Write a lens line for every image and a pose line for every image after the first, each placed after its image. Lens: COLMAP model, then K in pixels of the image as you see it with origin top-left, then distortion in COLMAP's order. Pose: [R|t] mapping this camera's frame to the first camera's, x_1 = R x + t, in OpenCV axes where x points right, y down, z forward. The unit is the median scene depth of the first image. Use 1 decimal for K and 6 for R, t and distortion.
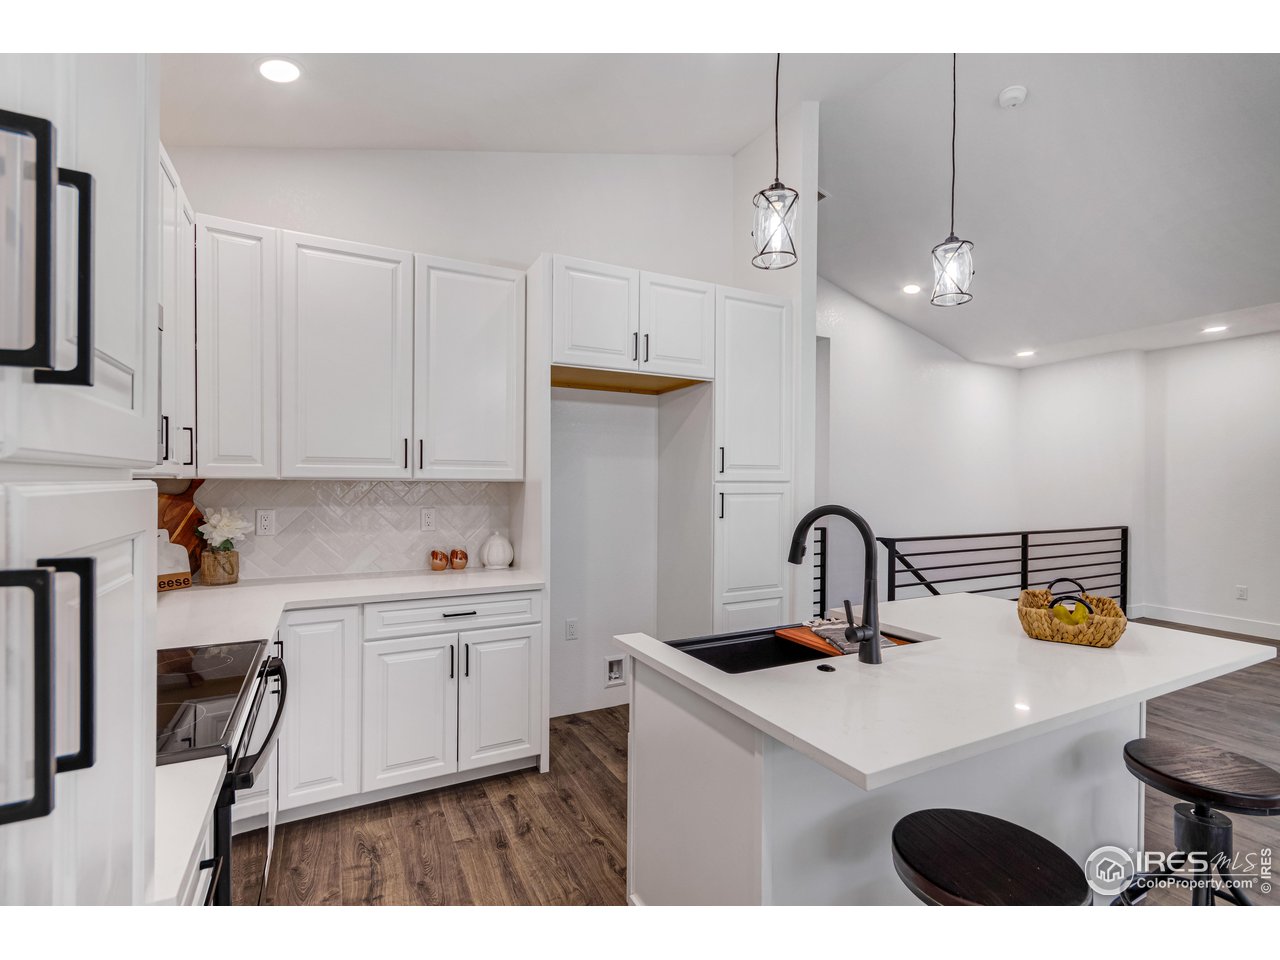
lens RADIAL K [[599.9, 0, 639.0], [0, 599.9, 487.0], [0, 0, 1]] dist [0.002218, 0.000077]
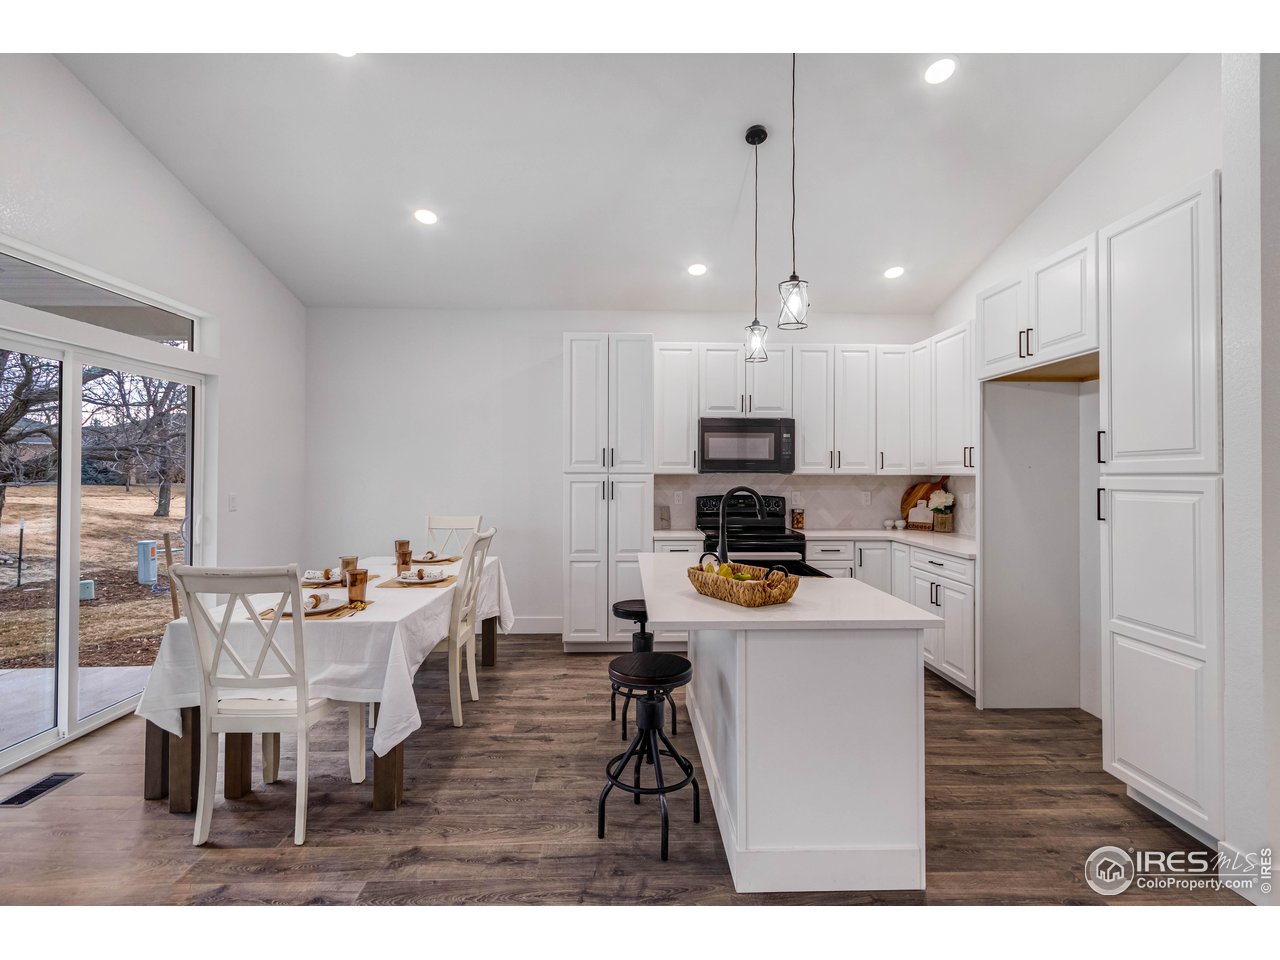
lens RADIAL K [[599.9, 0, 641.4], [0, 599.9, 471.3], [0, 0, 1]] dist [0.002218, 0.000077]
pose [[-0.437637, -0.015536, -0.899018, 1.344958], [-0.017402, 0.999810, -0.008806, 0.006272], [0.898984, 0.011791, -0.437824, 0.958440]]
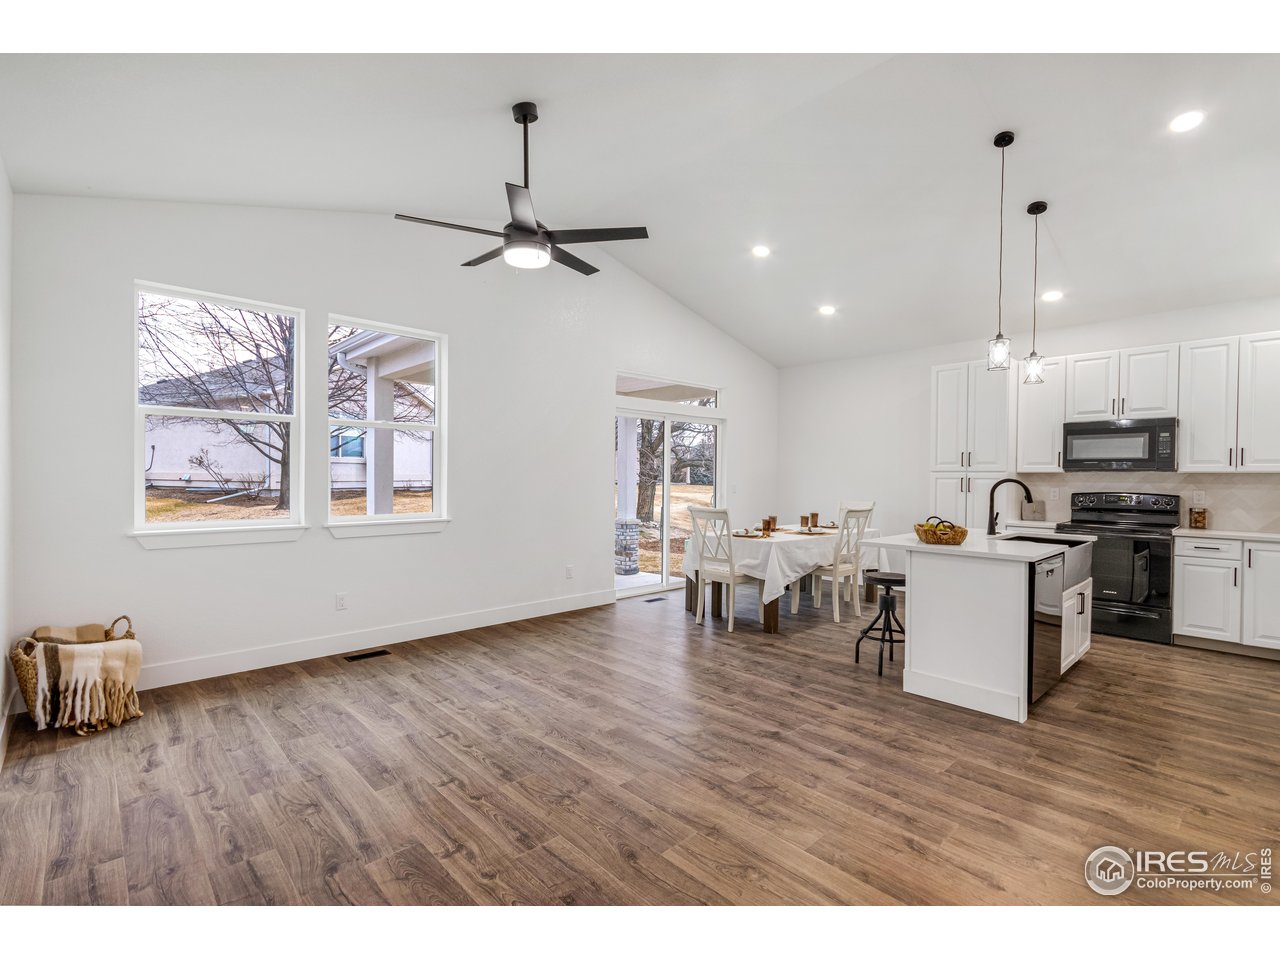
lens RADIAL K [[599.9, 0, 639.8], [0, 599.9, 482.6], [0, 0, 1]] dist [0.002218, 0.000077]
pose [[-0.962211, -0.014766, -0.271904, 1.590114], [-0.020501, 0.999623, 0.018261, 0.022938], [0.271532, 0.023145, -0.962151, 1.899384]]
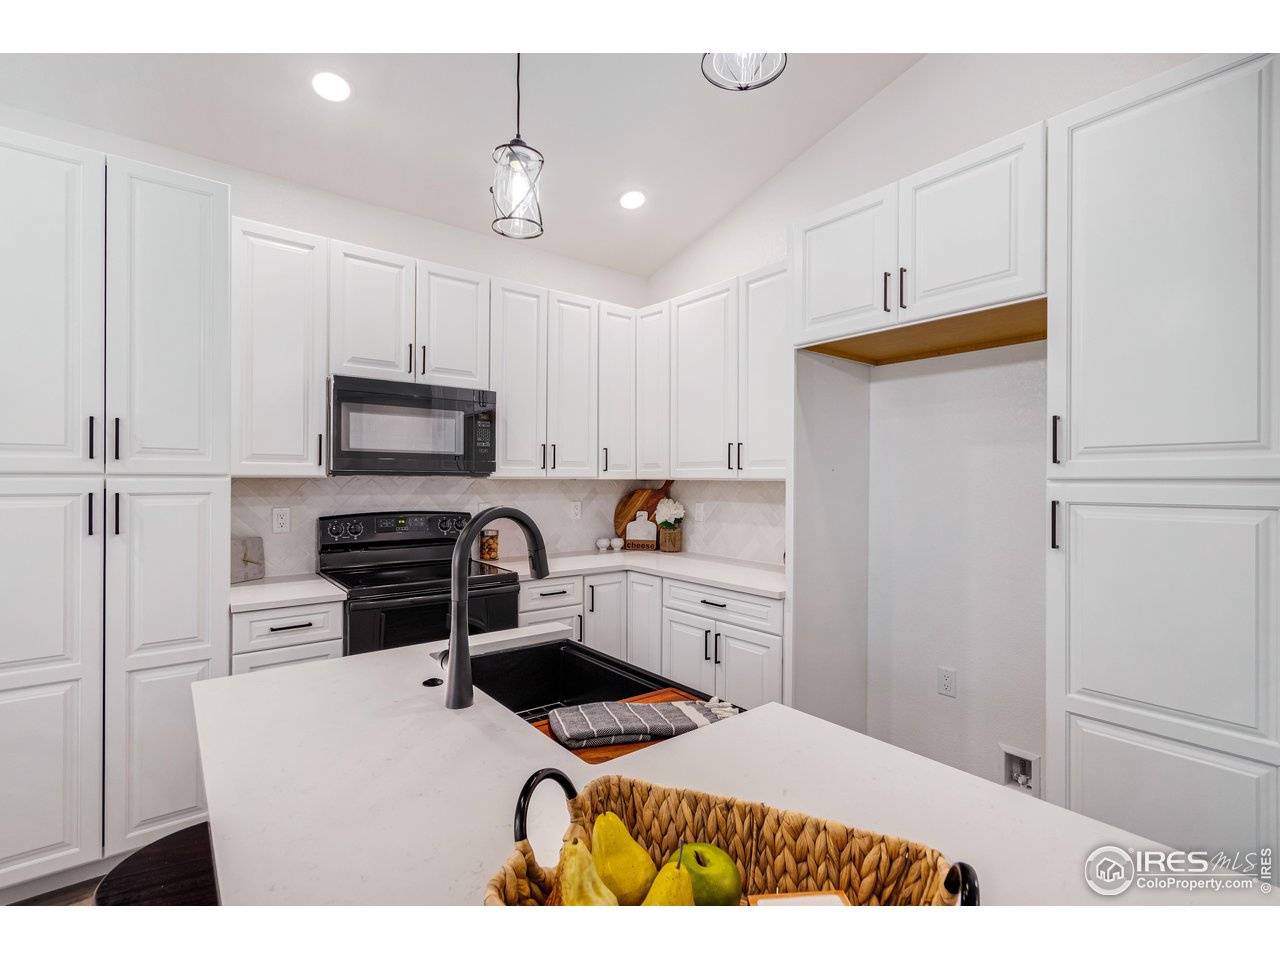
lens RADIAL K [[599.9, 0, 638.9], [0, 599.9, 480.1], [0, 0, 1]] dist [0.002218, 0.000077]
pose [[0.188154, -0.007531, -0.982111, 0.713237], [-0.014693, 0.999837, -0.010481, 0.003533], [0.982030, 0.016402, 0.188013, 0.639575]]
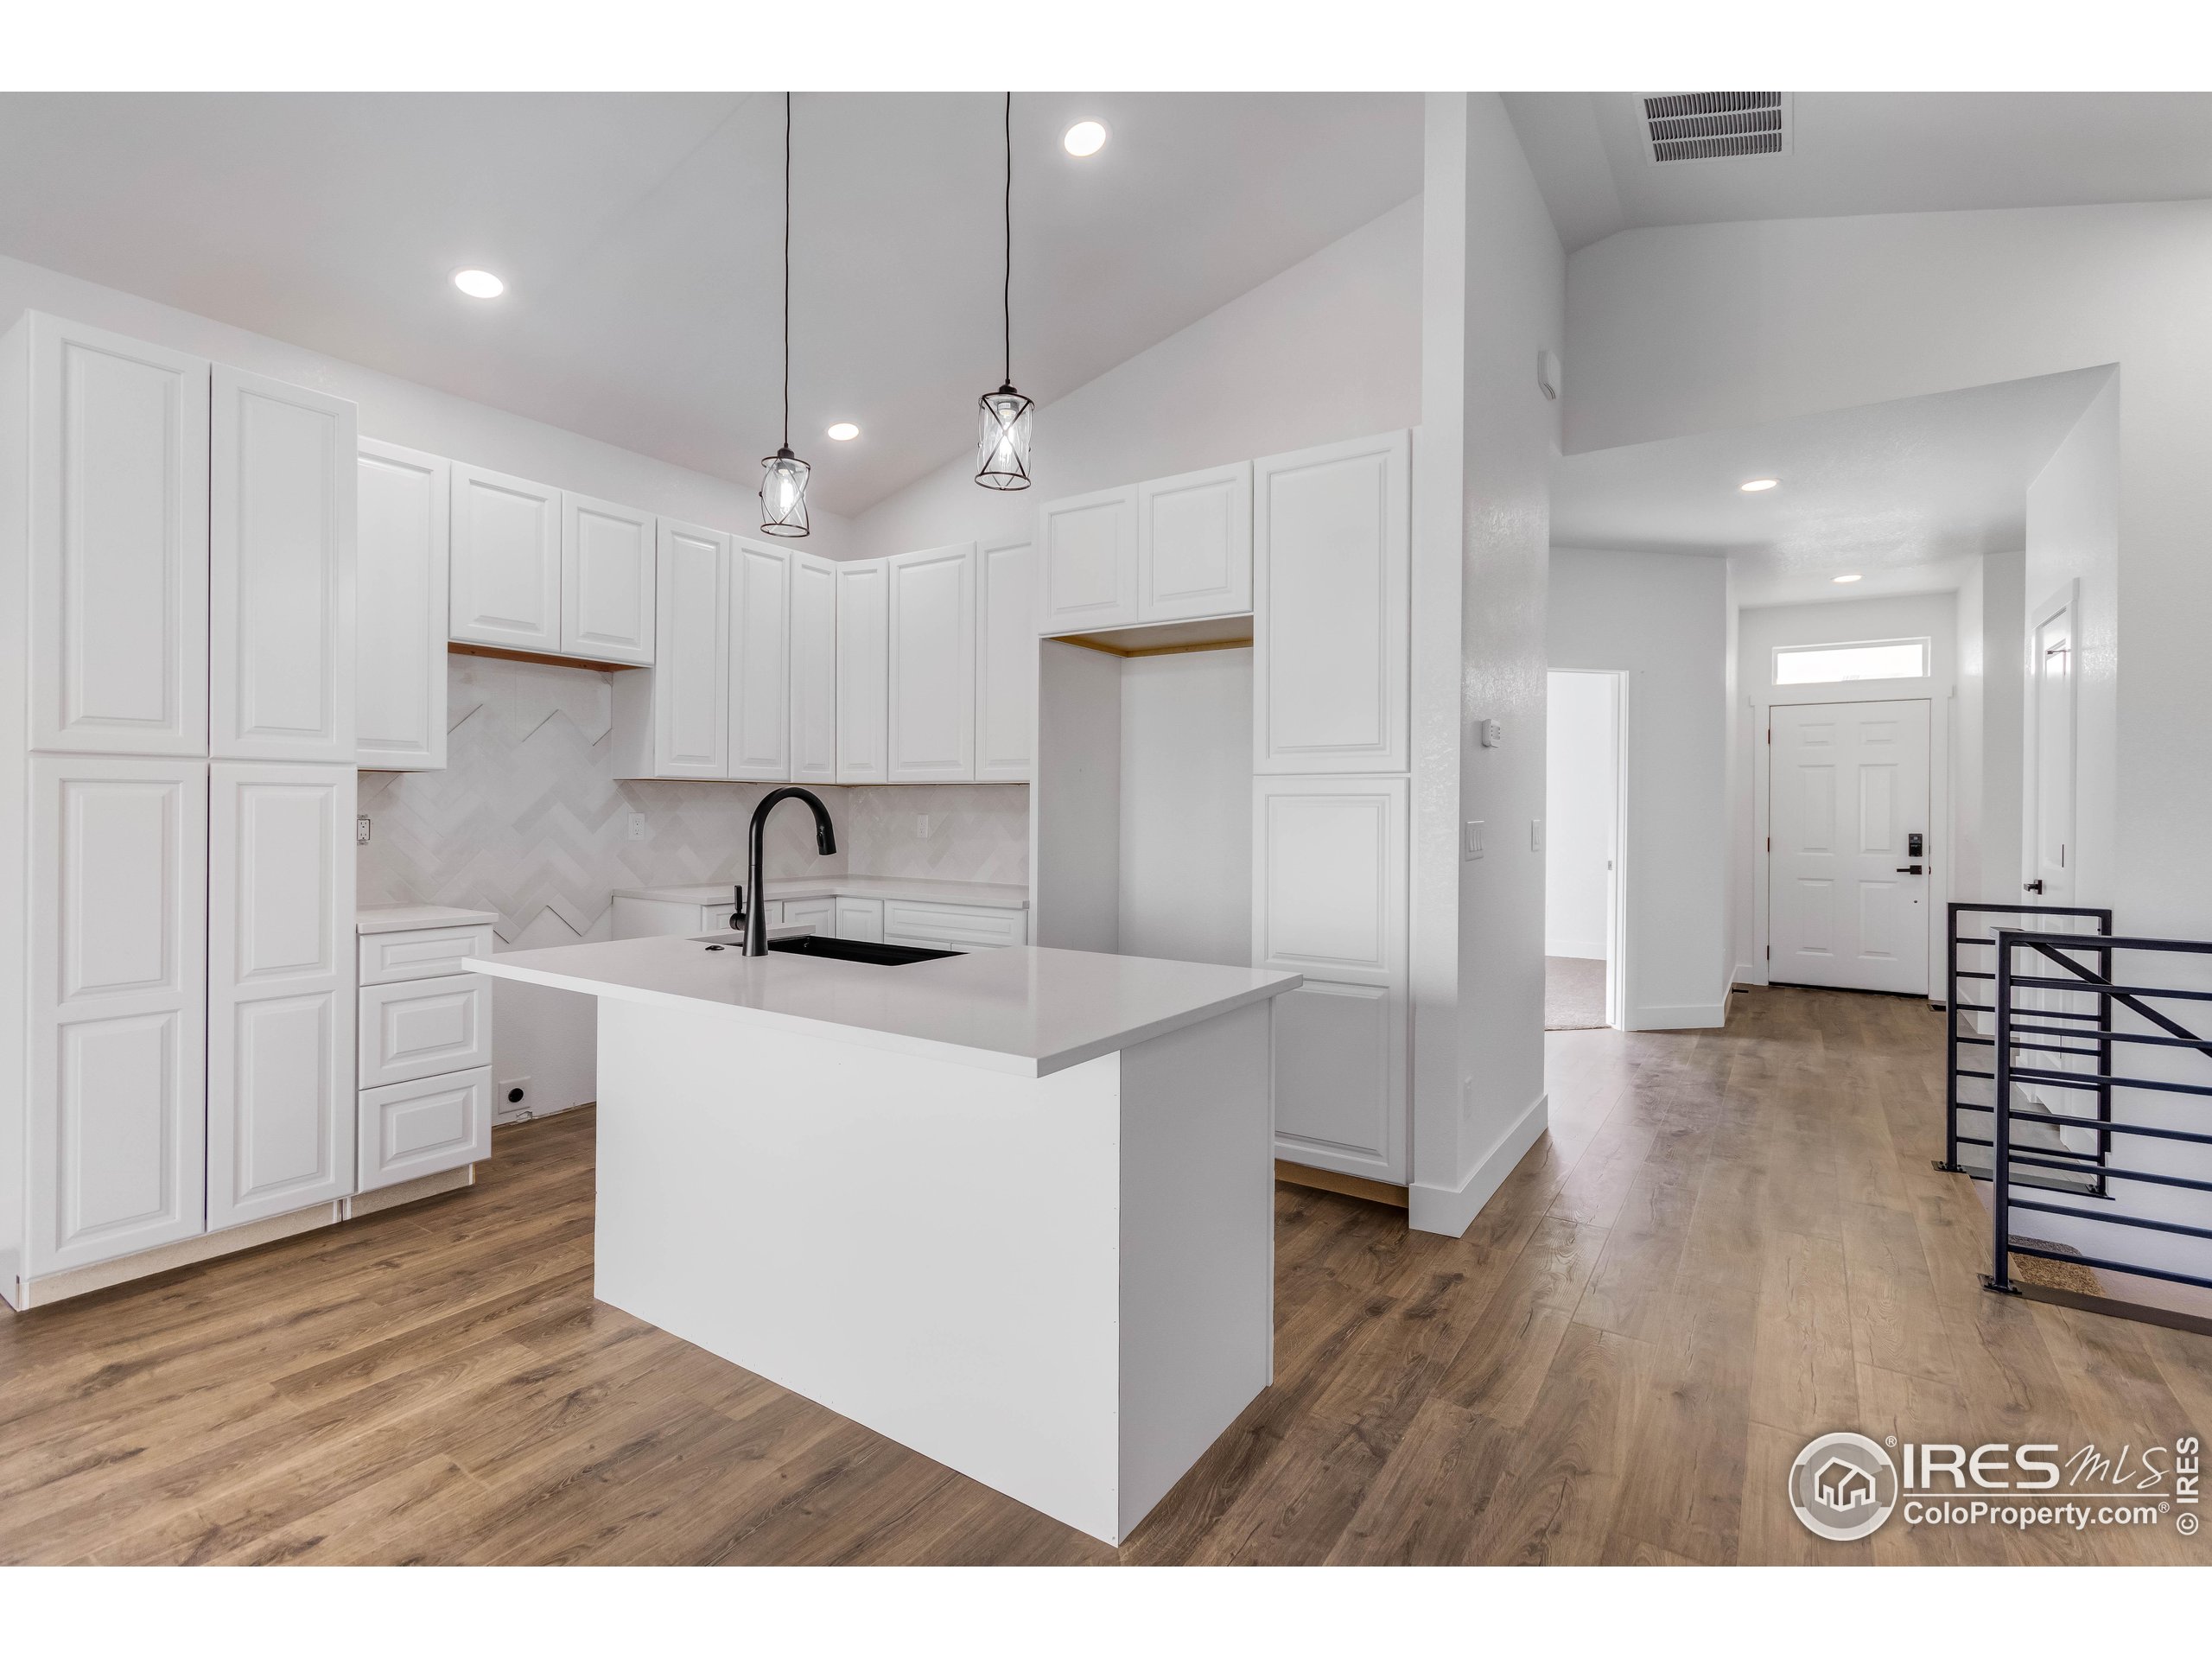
lens RADIAL K [[1036.7, 0, 1105.4], [0, 1036.7, 812.4], [0, 0, 1]] dist [0.002218, 0.000077]
pose [[0.479717, -0.003773, -0.877415, 1.200159], [-0.012537, 0.999859, -0.011155, 0.052807], [0.877334, 0.016351, 0.479602, 0.419800]]
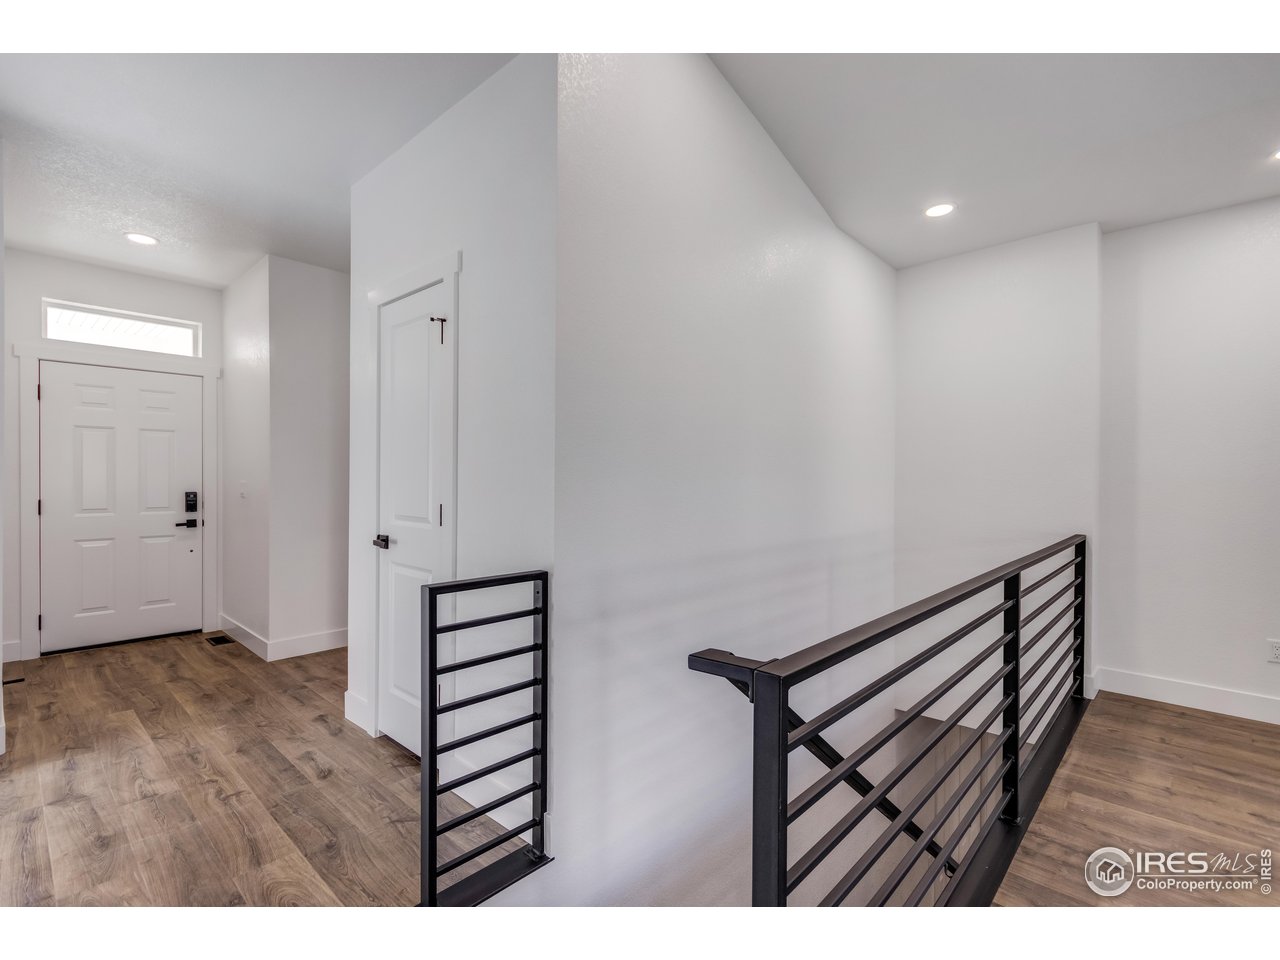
lens RADIAL K [[599.9, 0, 641.4], [0, 599.9, 485.6], [0, 0, 1]] dist [0.002218, 0.000077]
pose [[0.943115, -0.005318, 0.332424, 0.515874], [0.005141, 0.999986, 0.001412, 0.037269], [-0.332427, 0.000377, 0.943129, 1.416027]]
